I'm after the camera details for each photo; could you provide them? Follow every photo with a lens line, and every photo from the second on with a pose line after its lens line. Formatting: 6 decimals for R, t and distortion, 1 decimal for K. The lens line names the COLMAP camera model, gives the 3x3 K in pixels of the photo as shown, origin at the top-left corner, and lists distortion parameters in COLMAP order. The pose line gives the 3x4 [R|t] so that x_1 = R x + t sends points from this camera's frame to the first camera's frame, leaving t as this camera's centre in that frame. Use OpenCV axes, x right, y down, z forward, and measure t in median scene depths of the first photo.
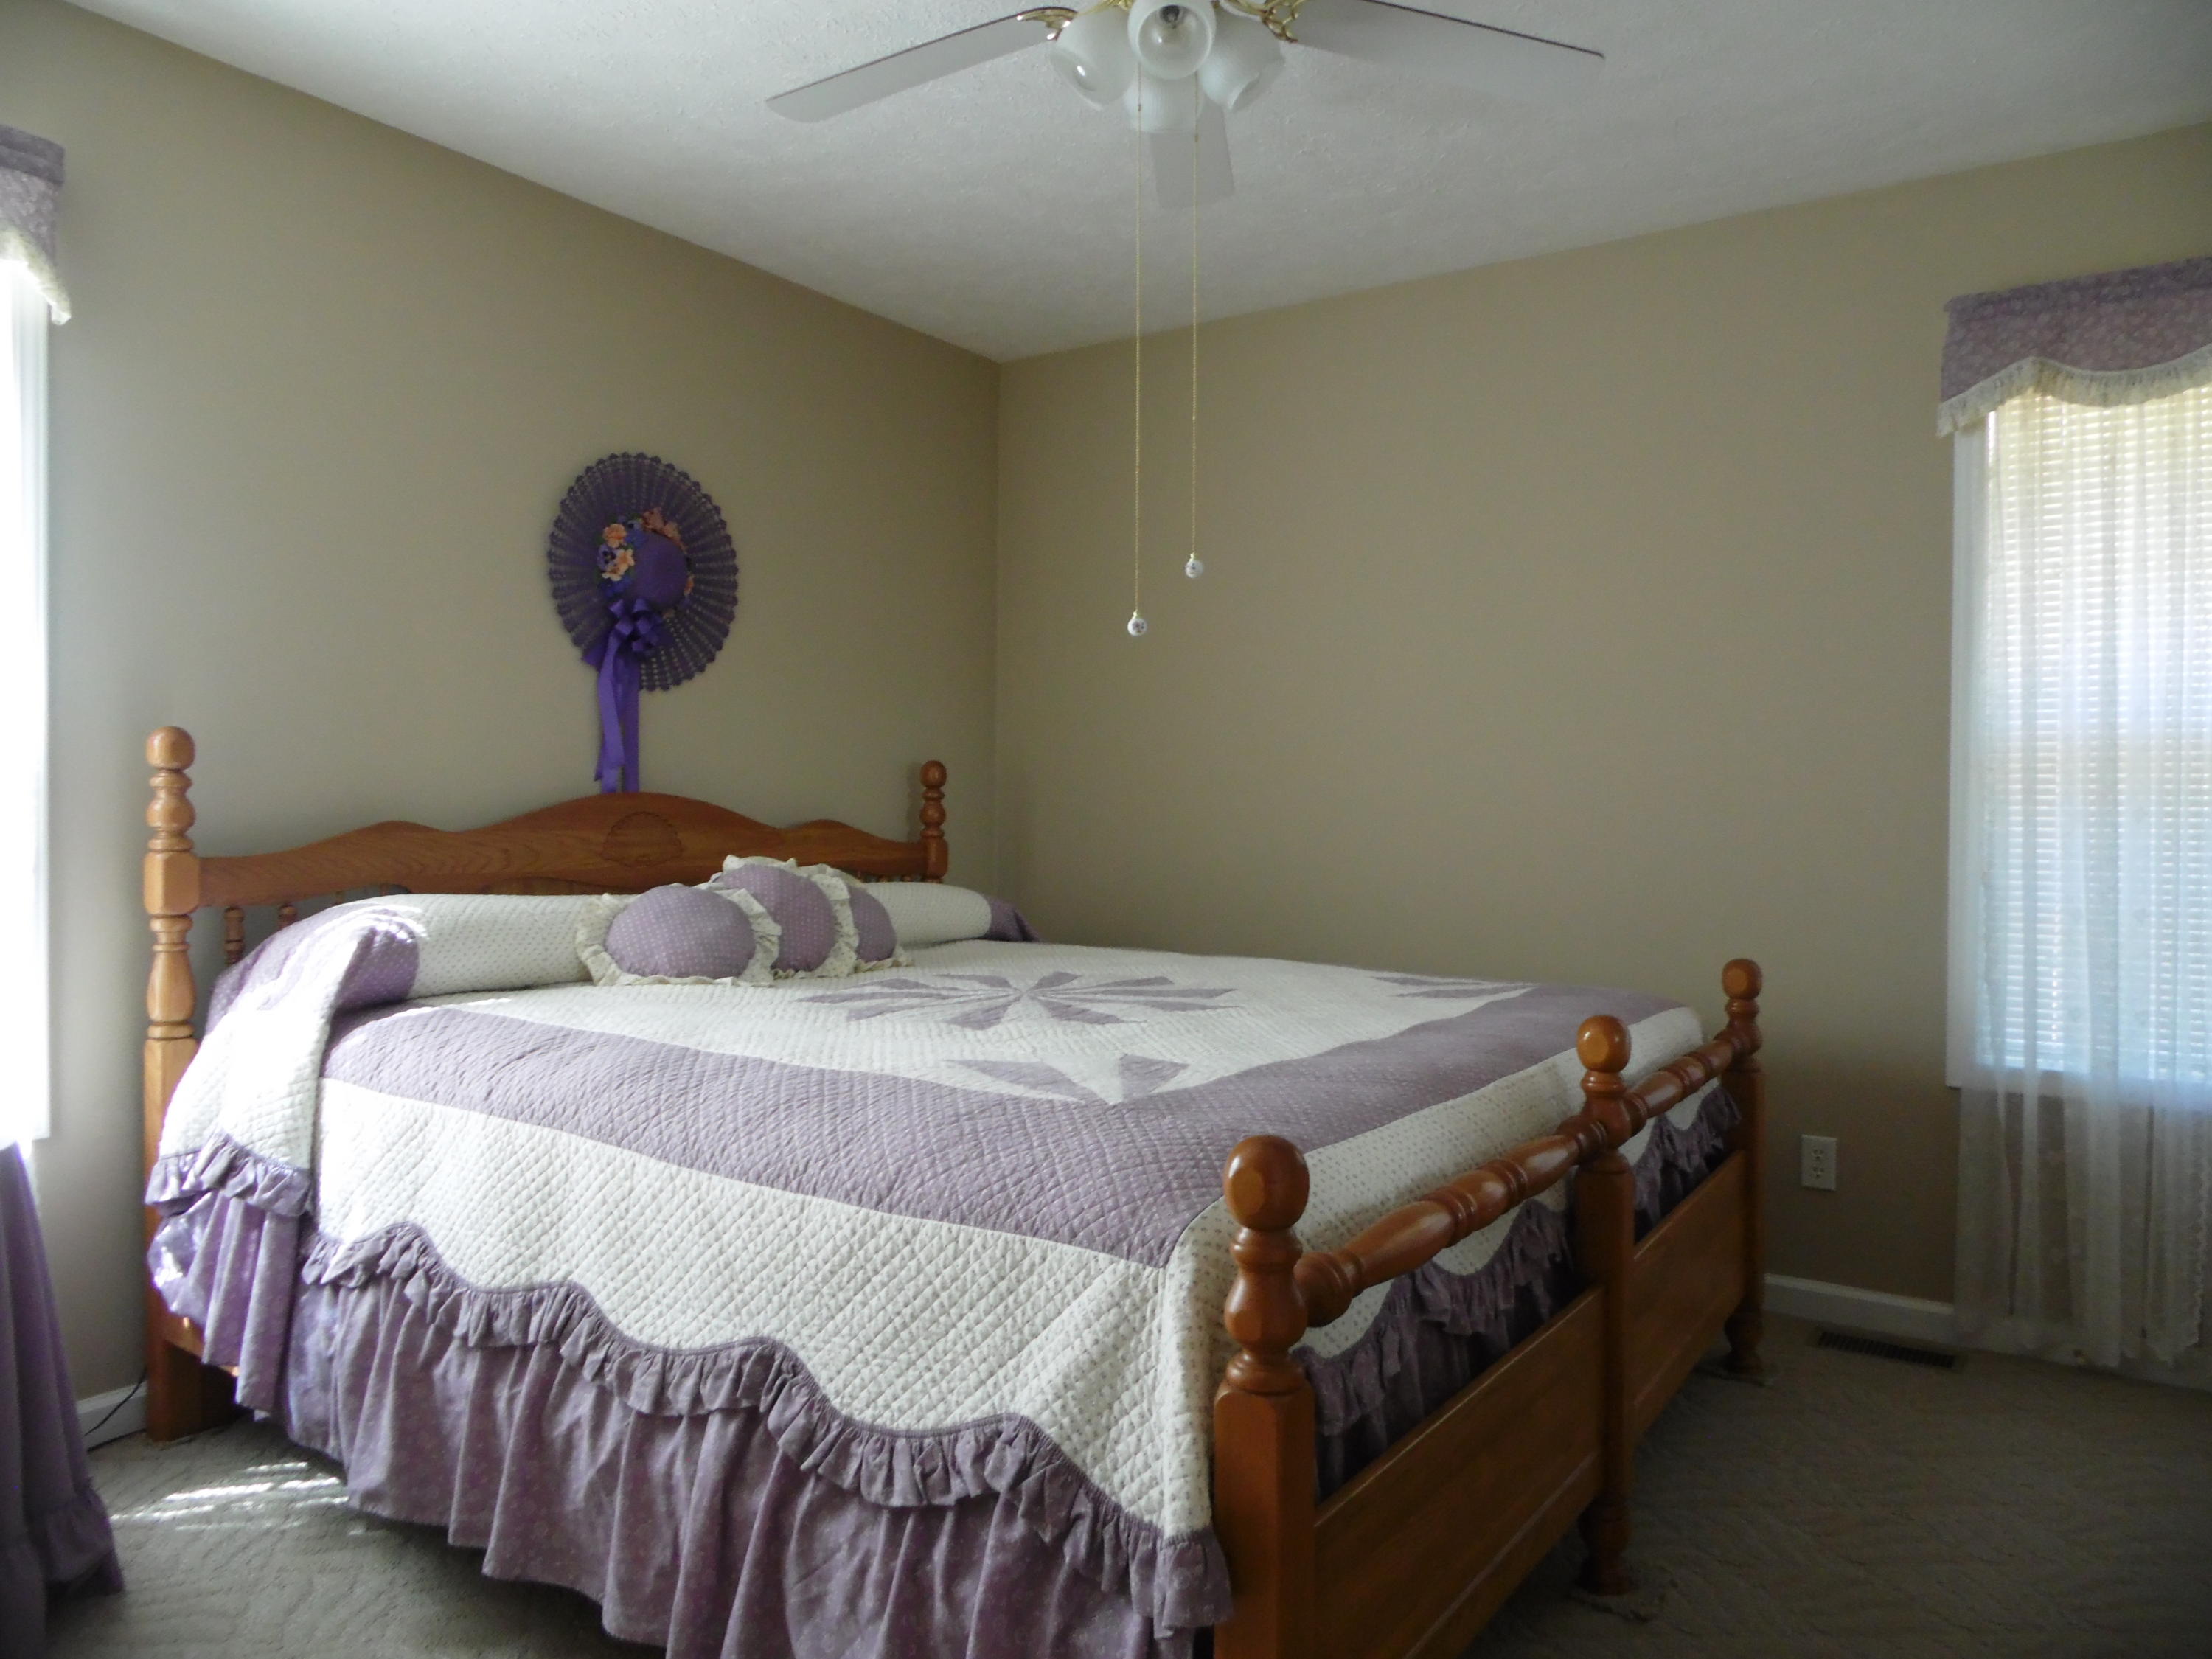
lens RADIAL K [[1514.1, 0, 1105.9], [0, 1514.1, 822.3], [0, 0, 1]] dist [-0.037632, 0.041258]
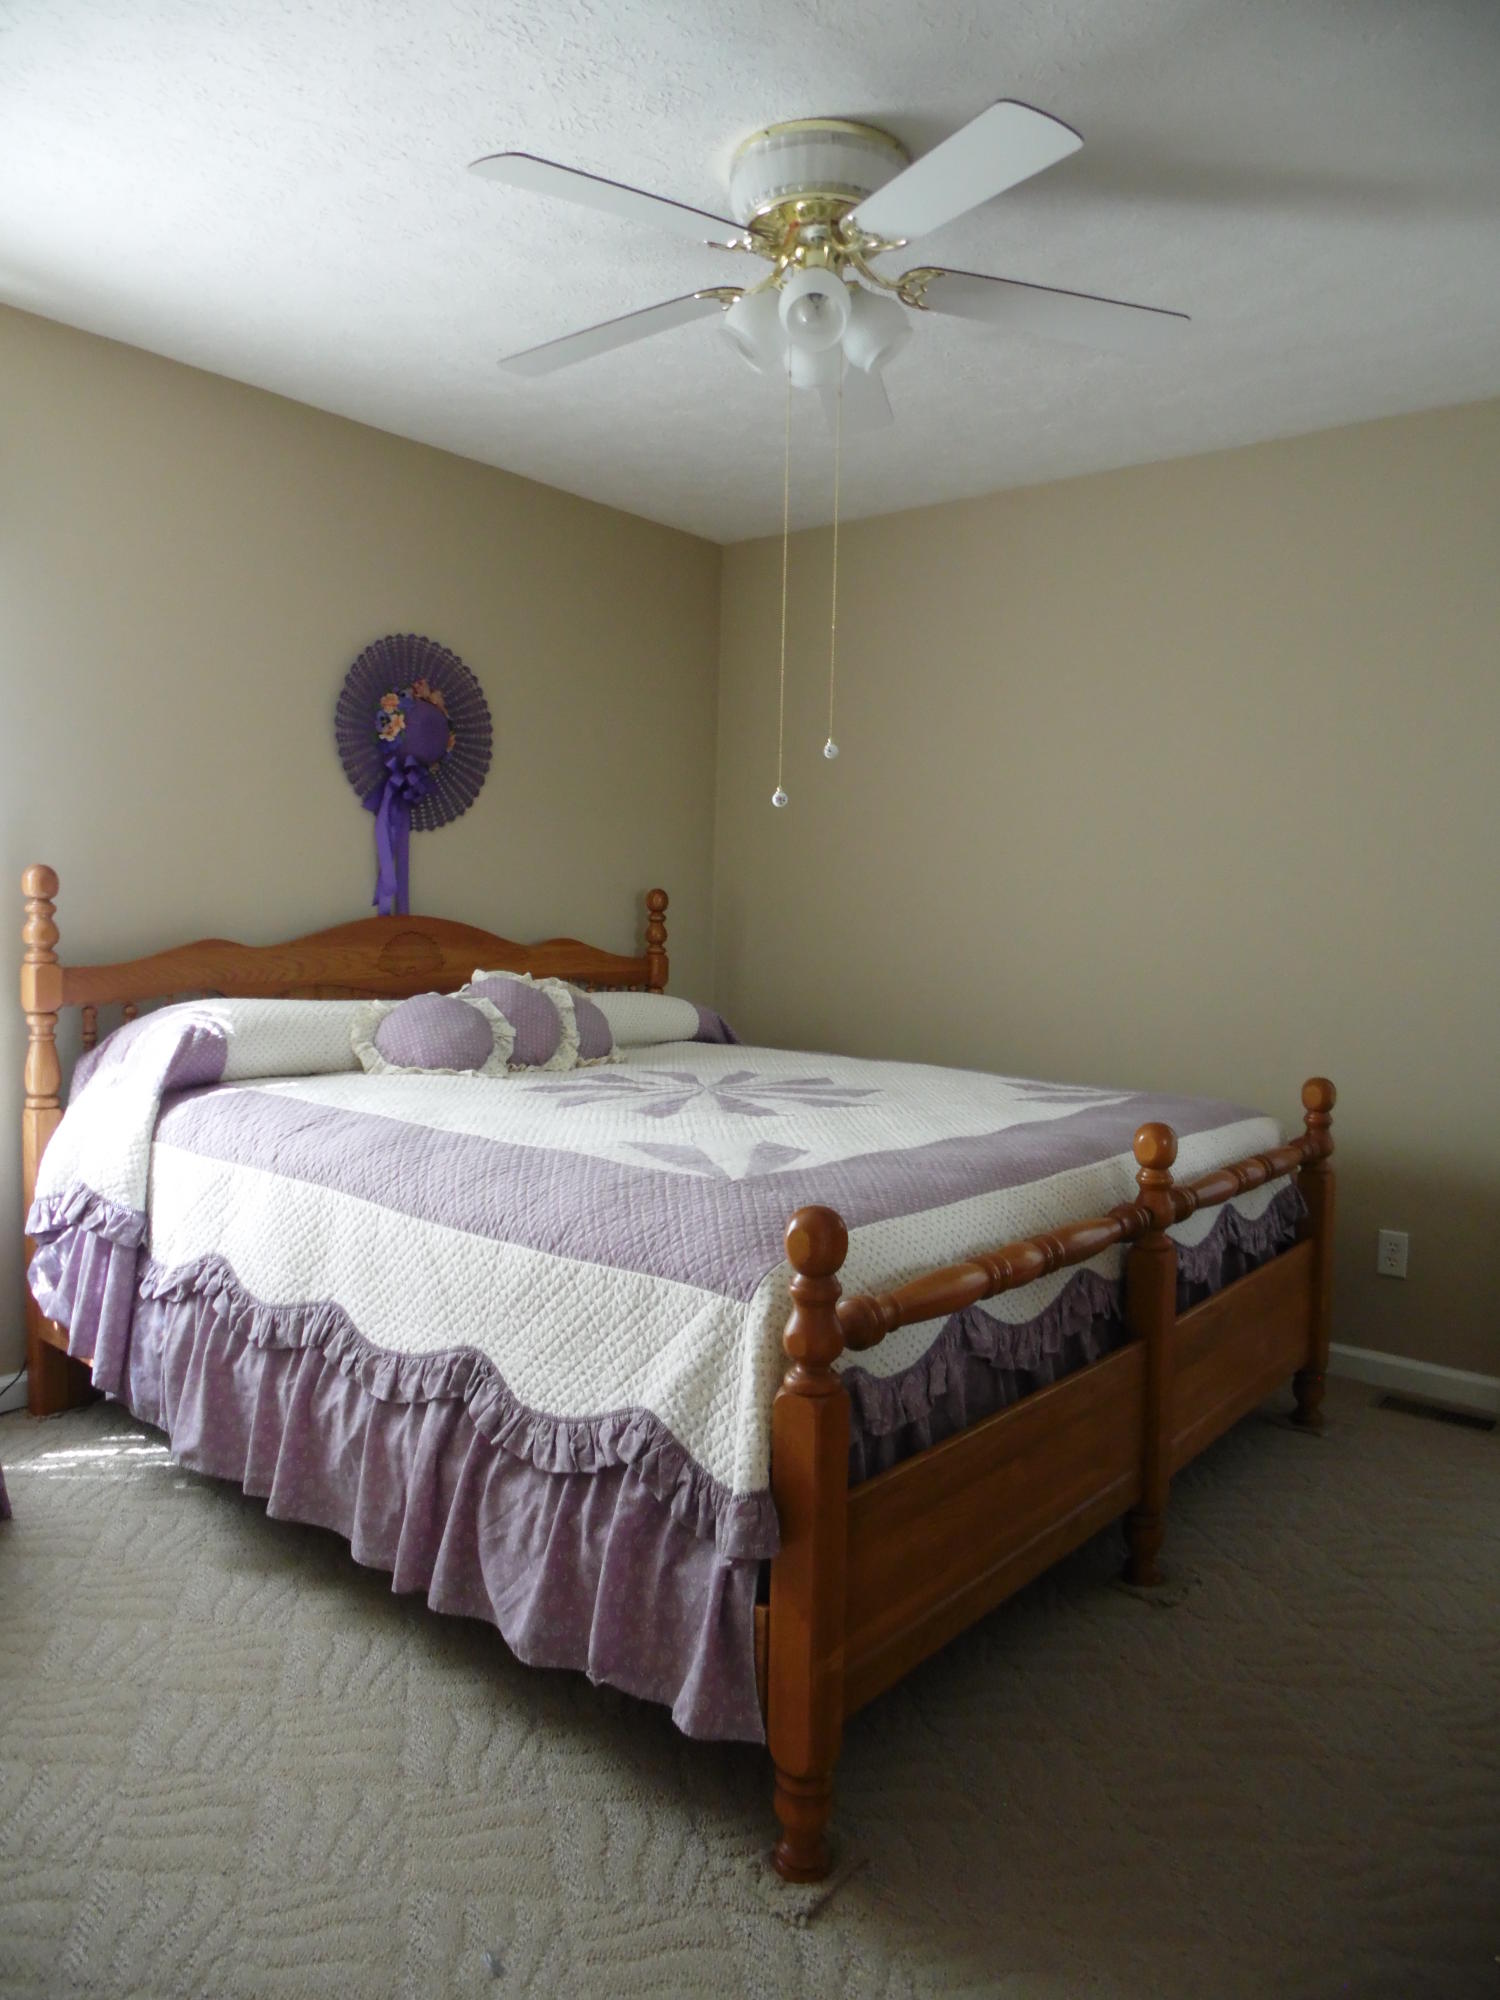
lens RADIAL K [[1388.4, 0, 744.0], [0, 1388.4, 986.3], [0, 0, 1]] dist [-0.012538, 0.004749]
pose [[0.995773, 0.020172, -0.089601, 0.093384], [-0.016076, 0.998803, 0.046195, -0.027734], [0.090426, -0.044559, 0.994906, -0.141497]]
